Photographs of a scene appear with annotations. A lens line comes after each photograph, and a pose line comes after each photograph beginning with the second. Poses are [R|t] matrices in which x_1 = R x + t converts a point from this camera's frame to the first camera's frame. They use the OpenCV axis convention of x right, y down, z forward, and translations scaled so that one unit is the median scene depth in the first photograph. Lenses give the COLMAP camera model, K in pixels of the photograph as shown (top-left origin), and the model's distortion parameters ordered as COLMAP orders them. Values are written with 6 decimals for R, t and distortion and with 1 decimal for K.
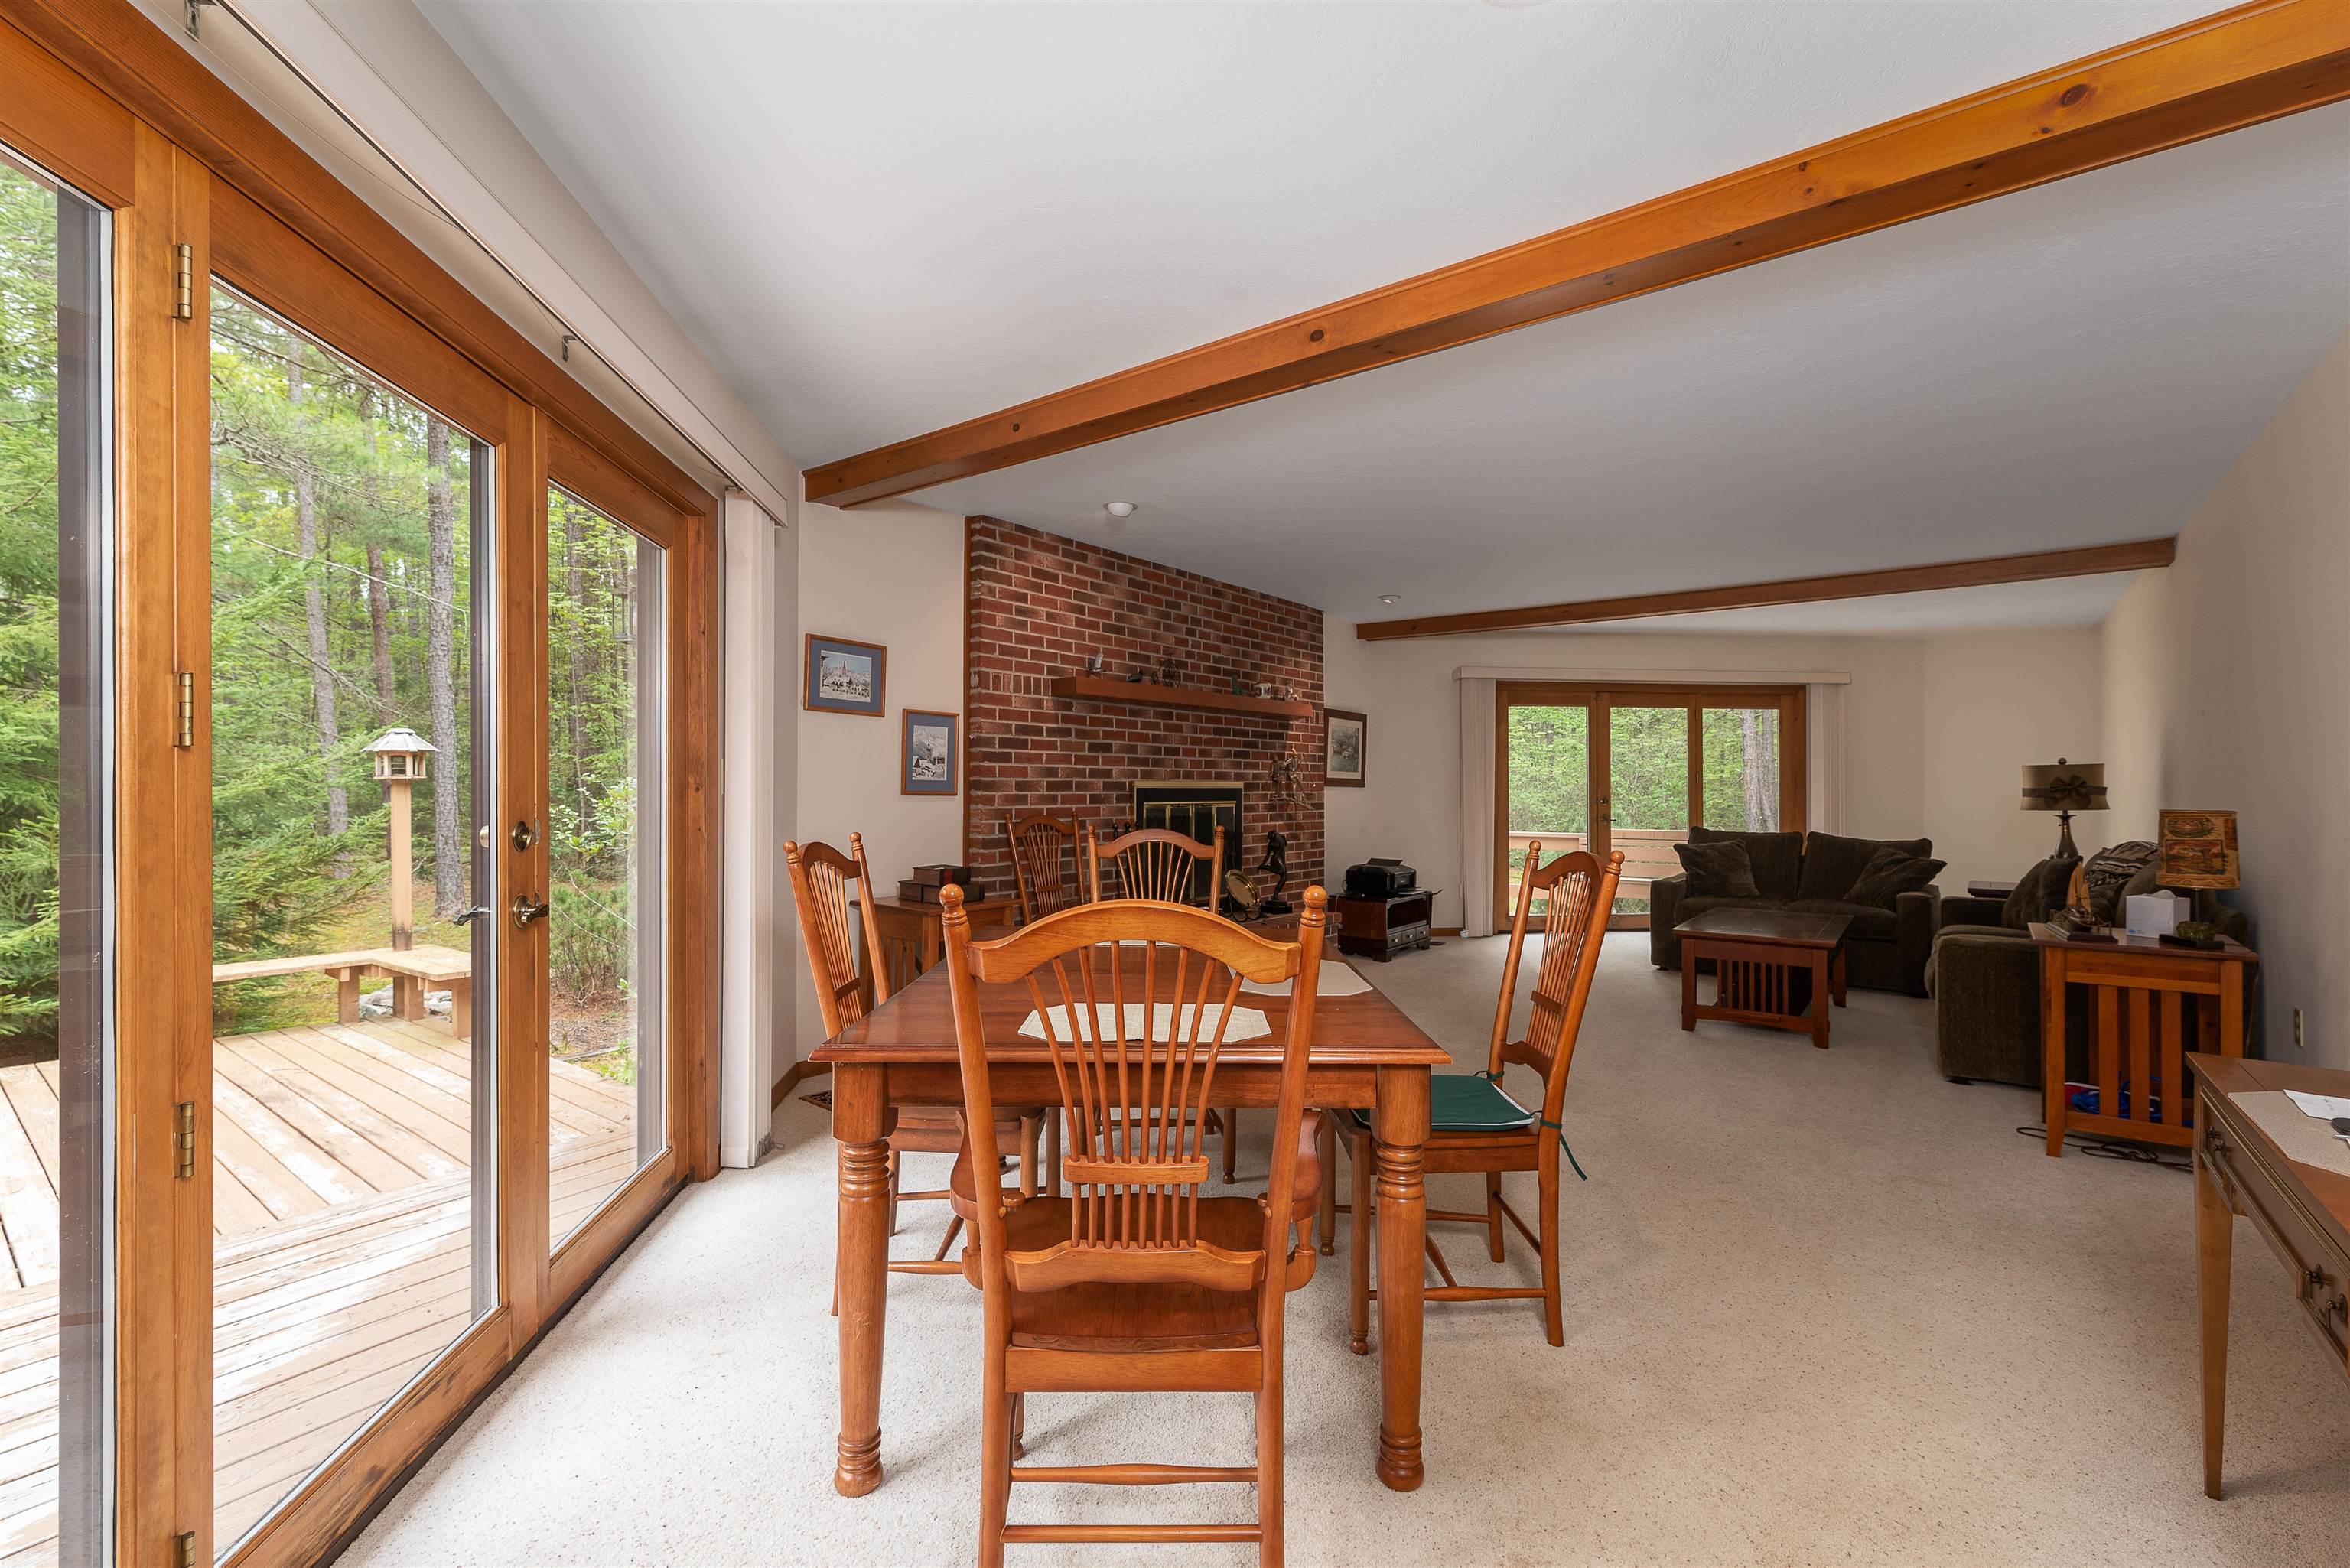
lens RADIAL K [[1028.6, 0, 1149.4], [0, 1028.6, 781.2], [0, 0, 1]] dist [0.005091, -0.001724]
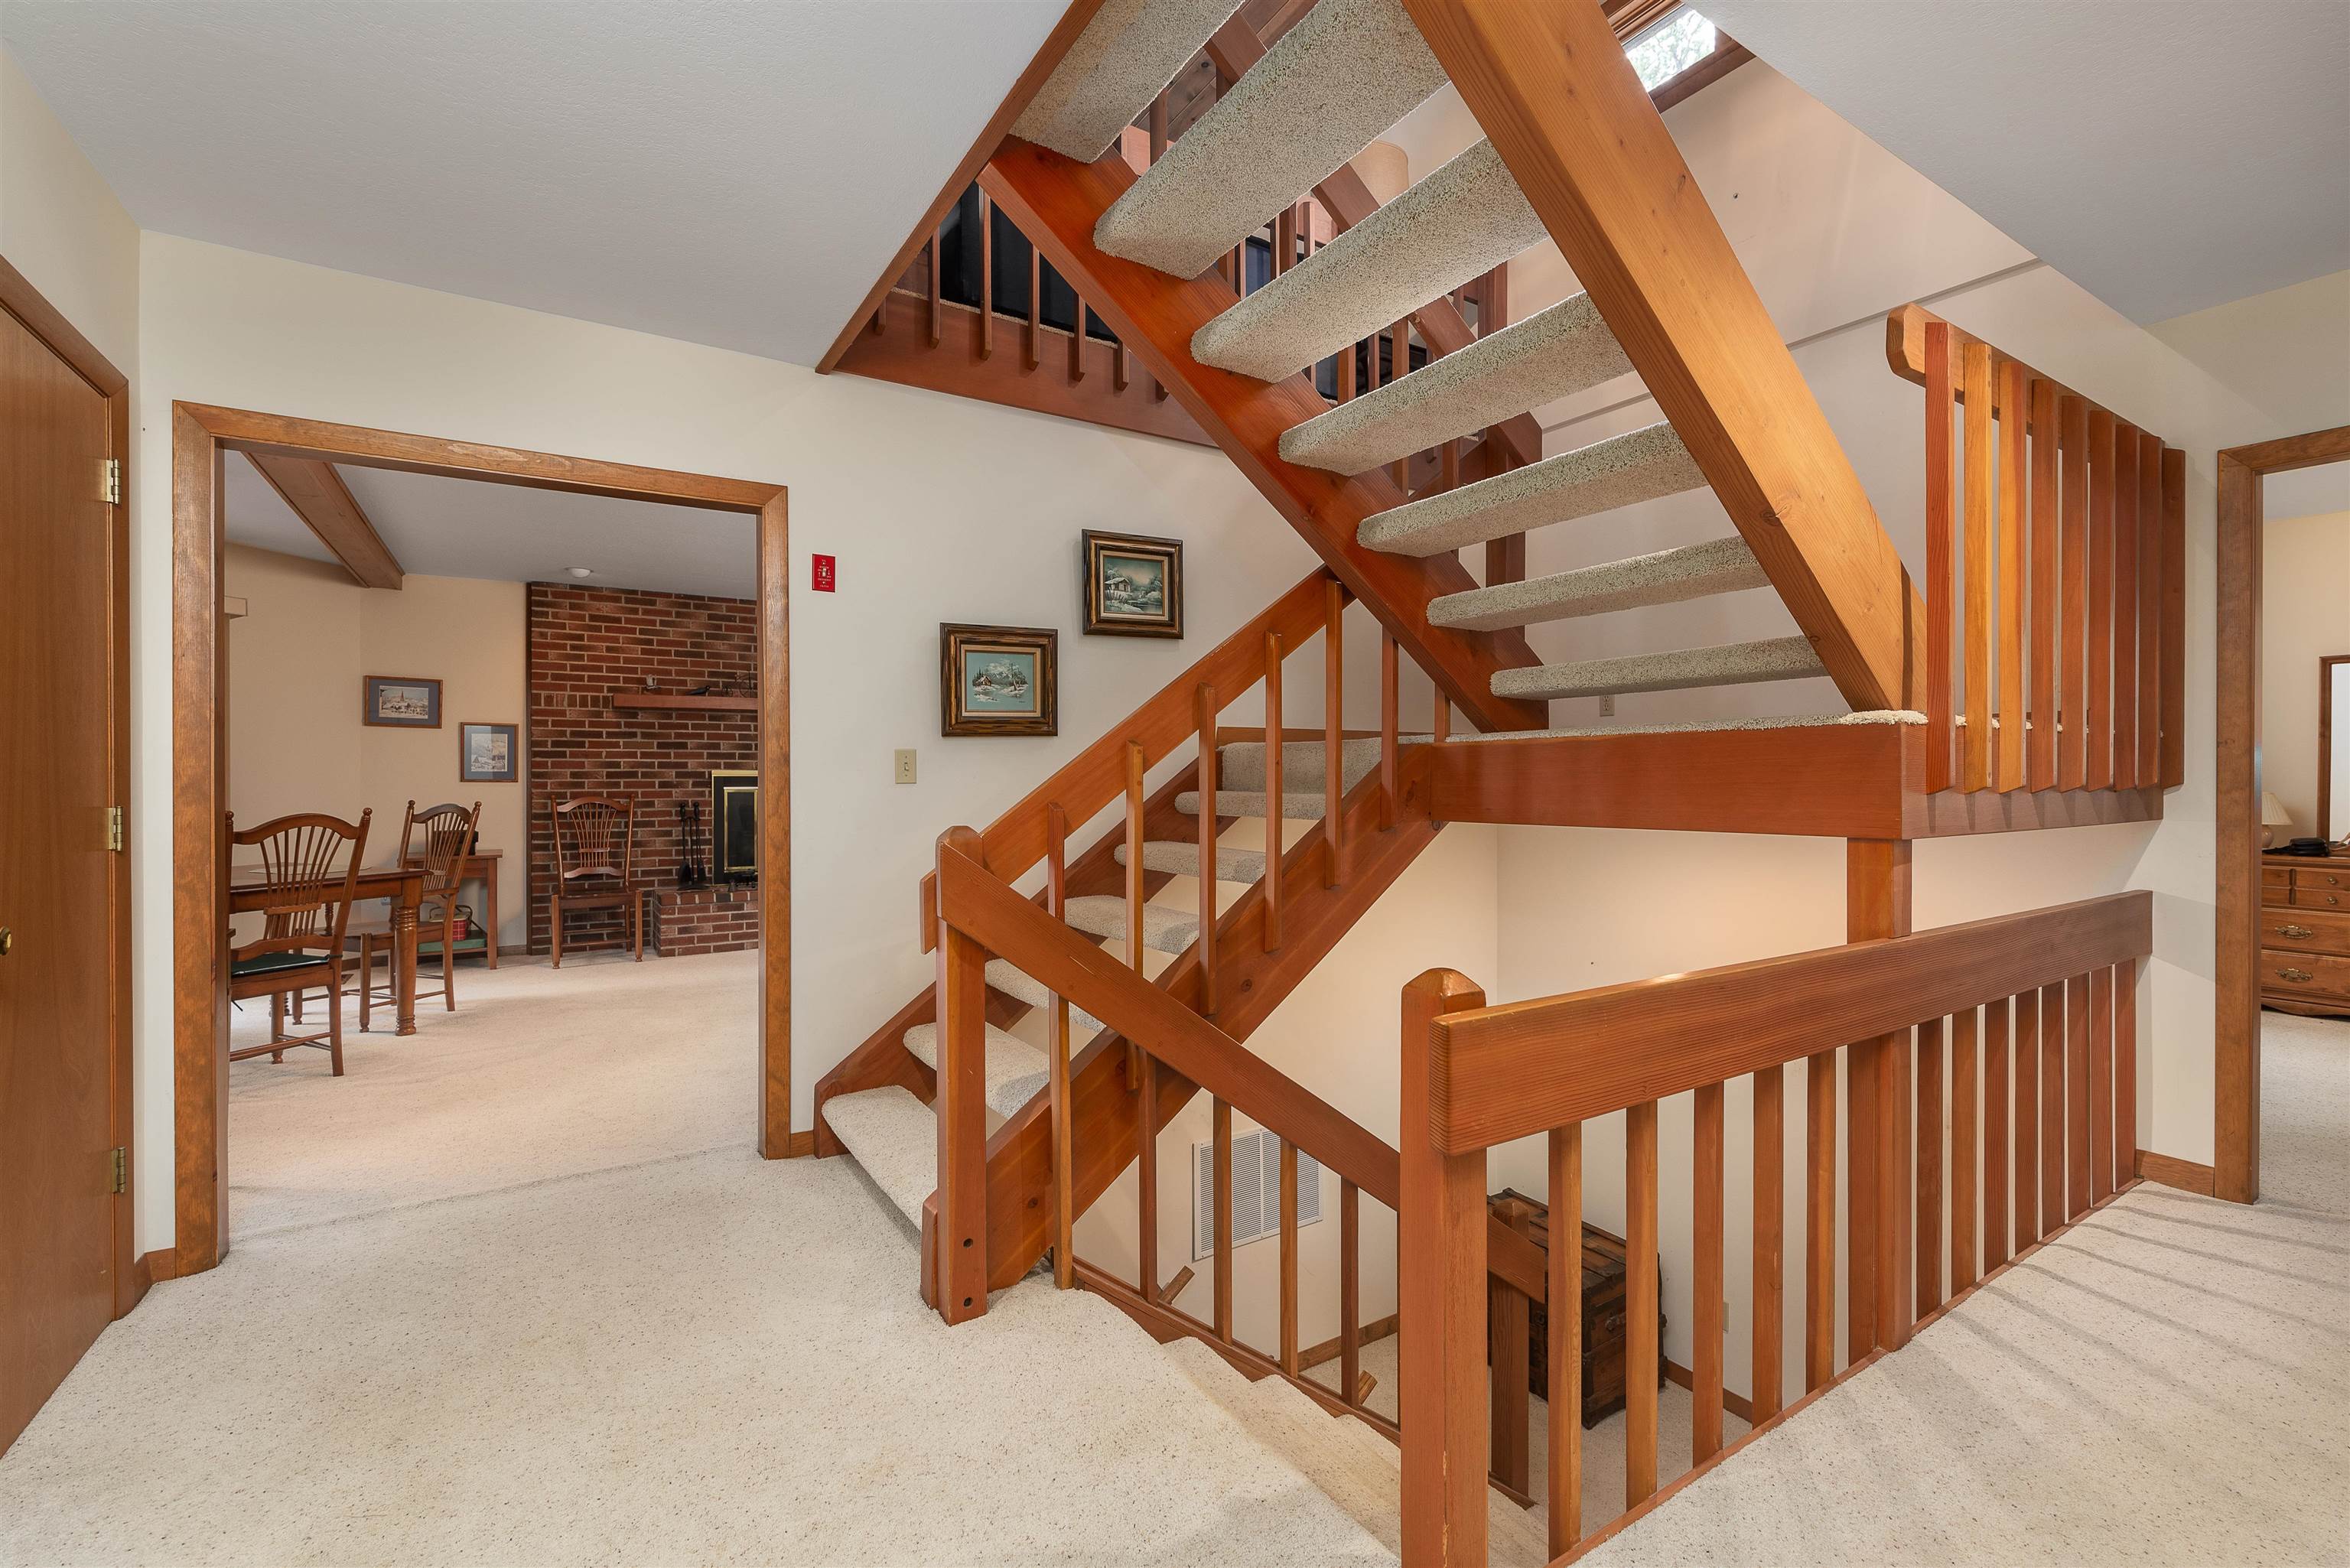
lens RADIAL K [[1028.6, 0, 1183.0], [0, 1028.6, 780.0], [0, 0, 1]] dist [0.005091, -0.001724]
pose [[0.942216, -0.000524, -0.335006, 0.937542], [0.004812, 0.999917, 0.011968, -0.001147], [0.334972, -0.012888, 0.942140, -0.020408]]
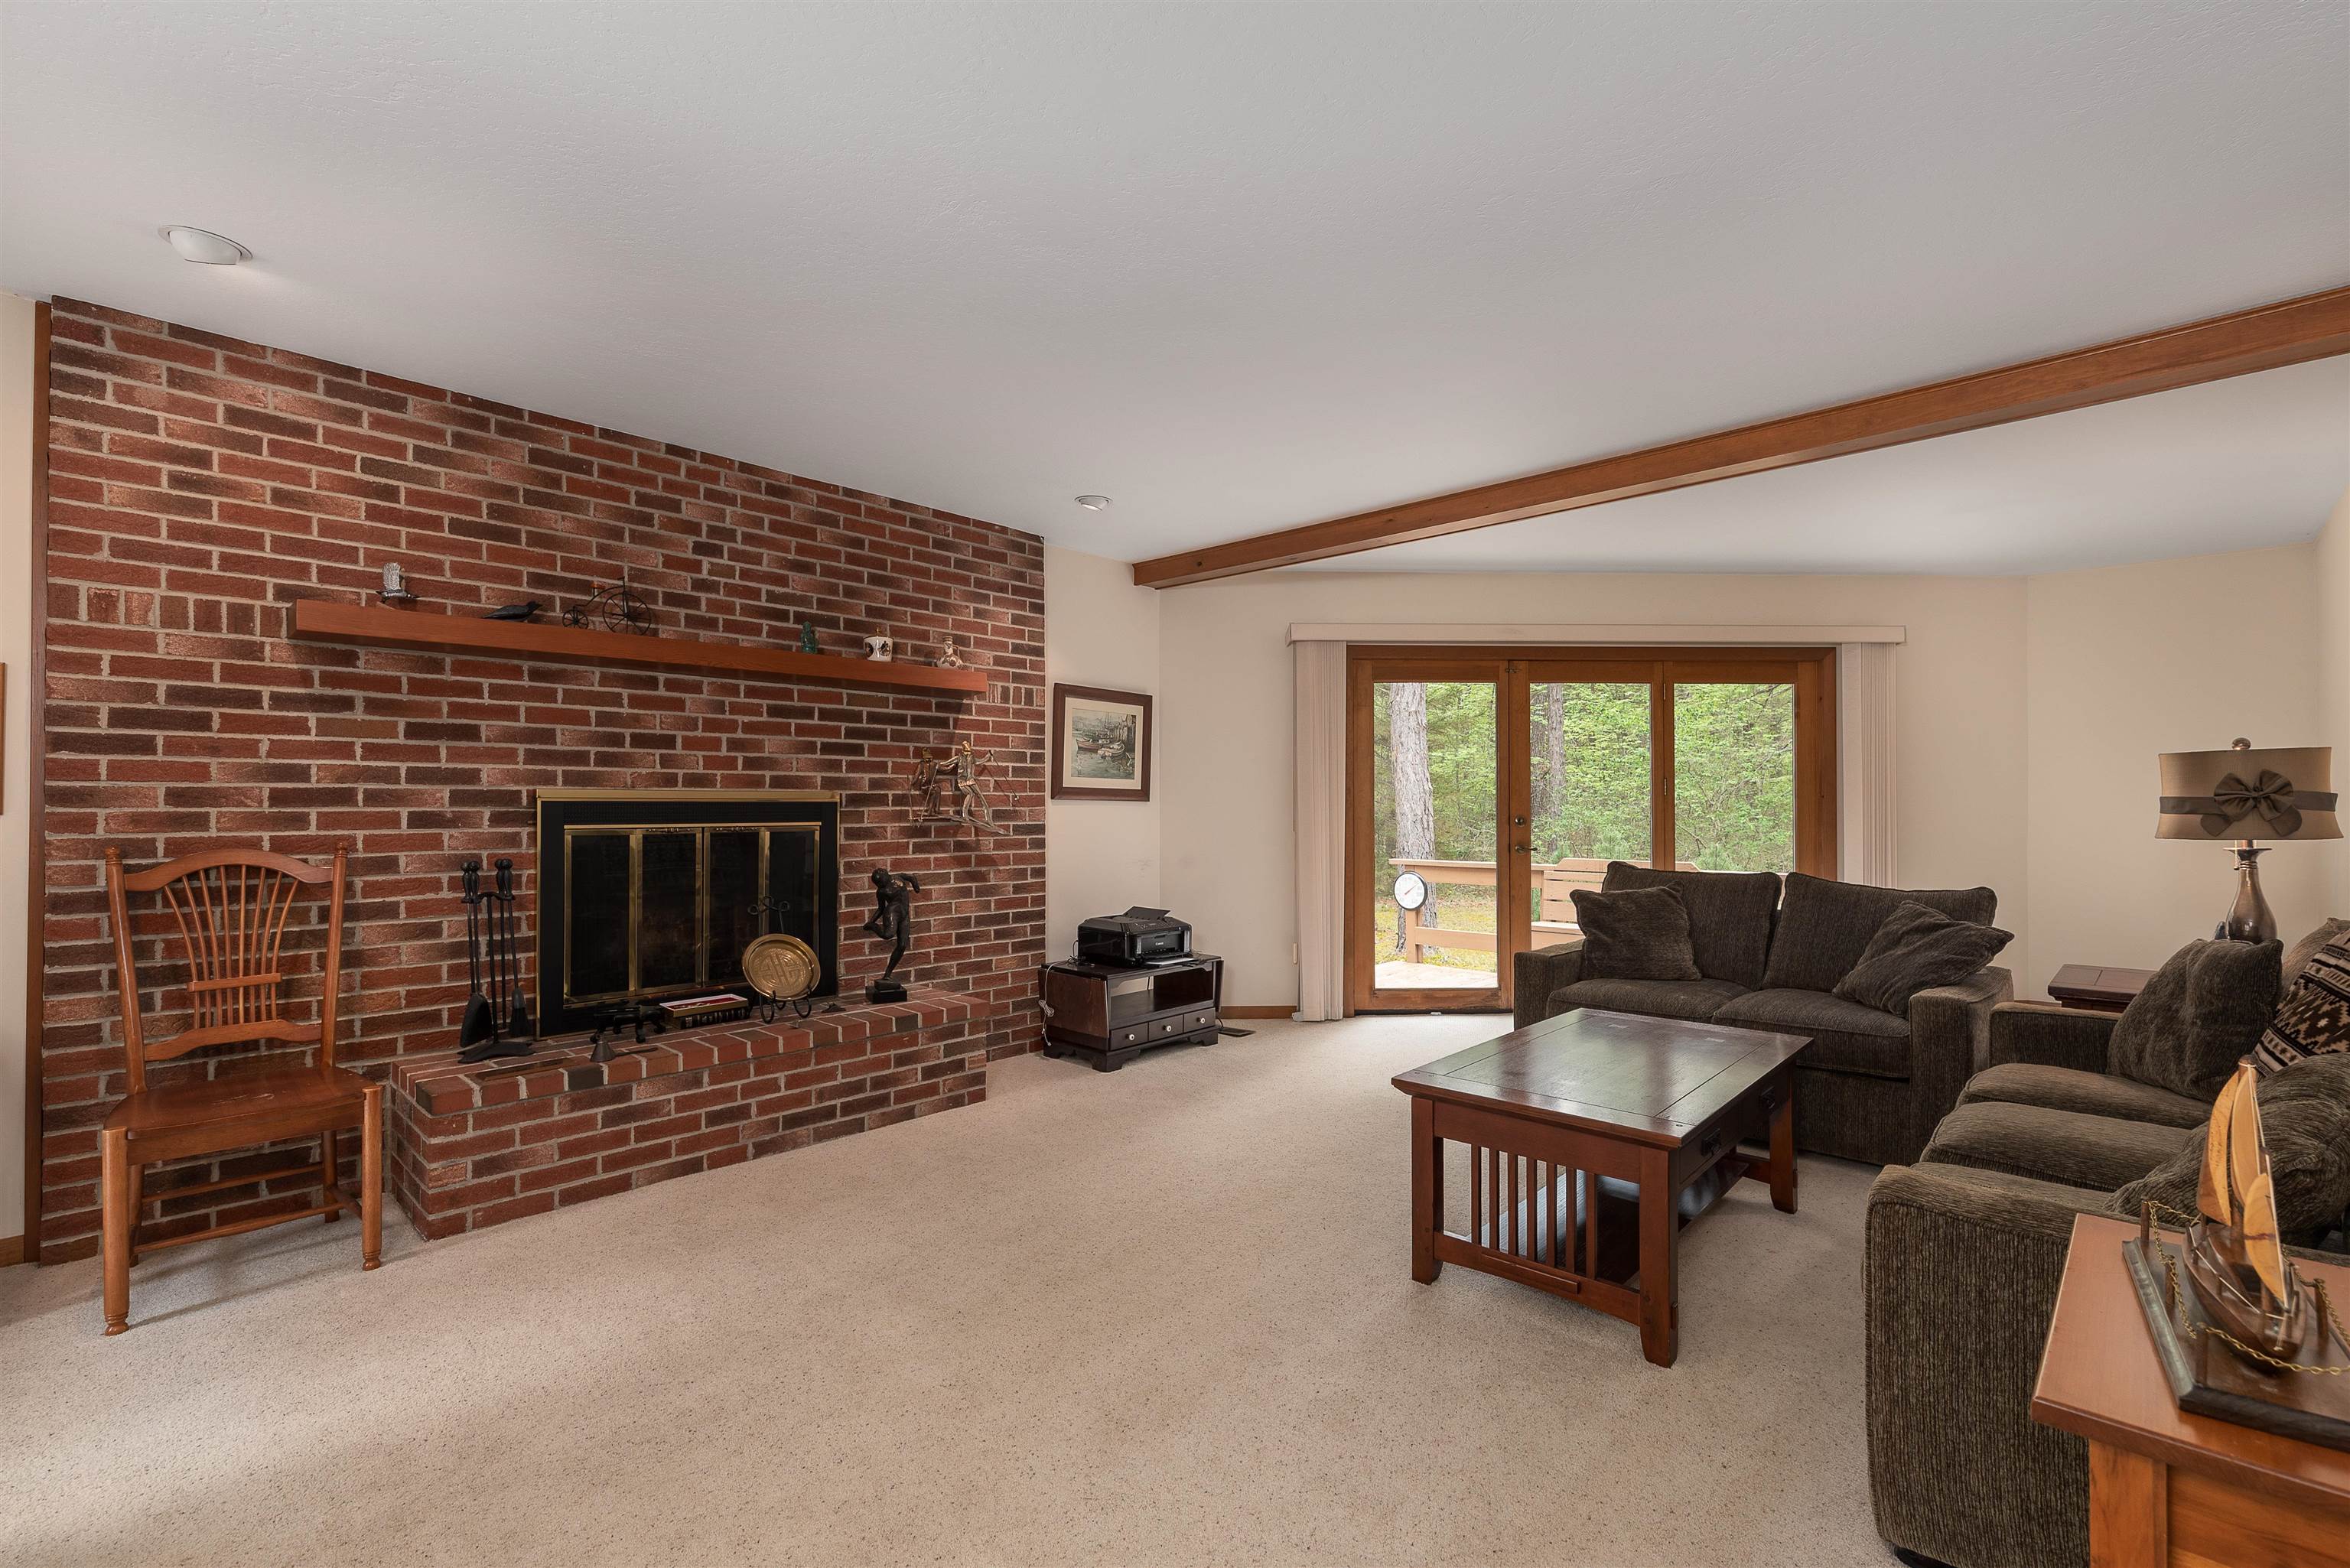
lens RADIAL K [[1028.6, 0, 1173.5], [0, 1028.6, 798.1], [0, 0, 1]] dist [0.005091, -0.001724]
pose [[0.995683, -0.002638, -0.092781, 0.389627], [0.002529, 0.999996, -0.001289, 0.006370], [0.092784, 0.001049, 0.995686, 0.424107]]
